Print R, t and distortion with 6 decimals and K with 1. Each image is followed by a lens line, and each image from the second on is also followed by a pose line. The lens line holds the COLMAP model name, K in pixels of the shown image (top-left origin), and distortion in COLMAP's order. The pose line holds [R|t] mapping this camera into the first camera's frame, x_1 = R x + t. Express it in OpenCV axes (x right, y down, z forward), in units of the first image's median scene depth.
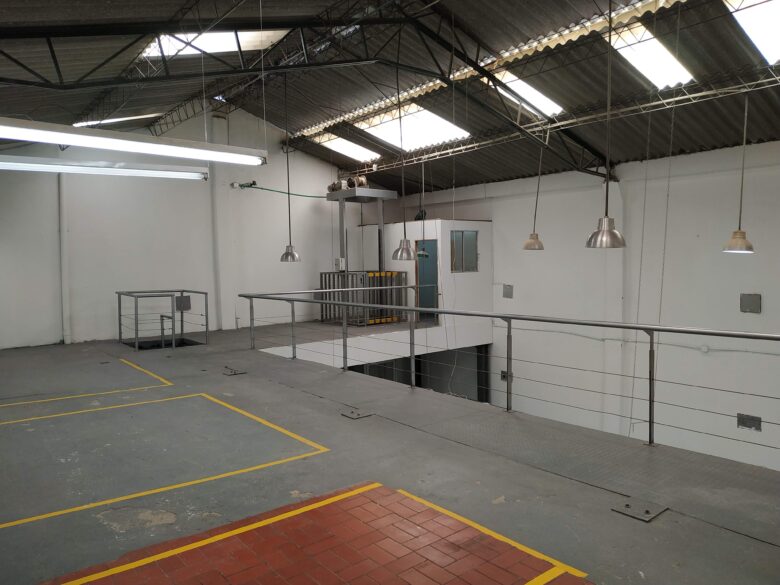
lens RADIAL K [[575.4, 0, 390.0], [0, 575.4, 314.7], [0, 0, 1]] dist [-0.026897, -0.000844]
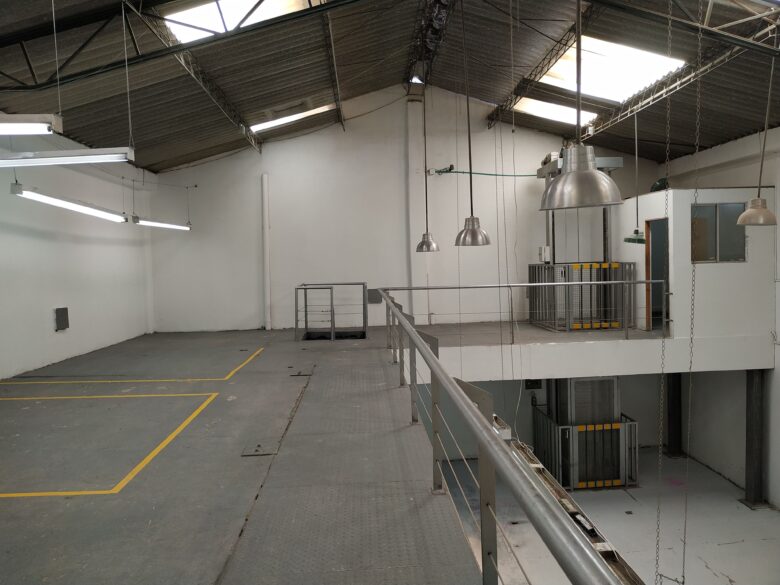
lens RADIAL K [[561.1, 0, 393.2], [0, 561.1, 293.8], [0, 0, 1]] dist [0.043412, -0.108791]
pose [[0.803490, 0.026692, -0.594720, 0.227520], [-0.038672, 0.999225, -0.007400, -0.016397], [0.594061, 0.028945, 0.803899, 0.227532]]
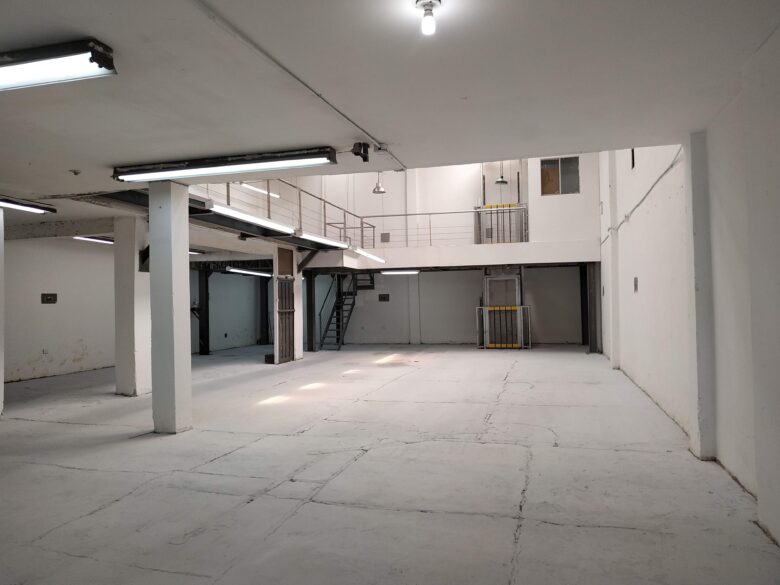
lens RADIAL K [[561.1, 0, 393.2], [0, 561.1, 293.8], [0, 0, 1]] dist [0.043412, -0.108791]
pose [[0.573806, -0.005272, -0.818975, 0.865565], [-0.069645, 0.996043, -0.055208, 0.207444], [0.816025, 0.088716, 0.571168, 0.139543]]
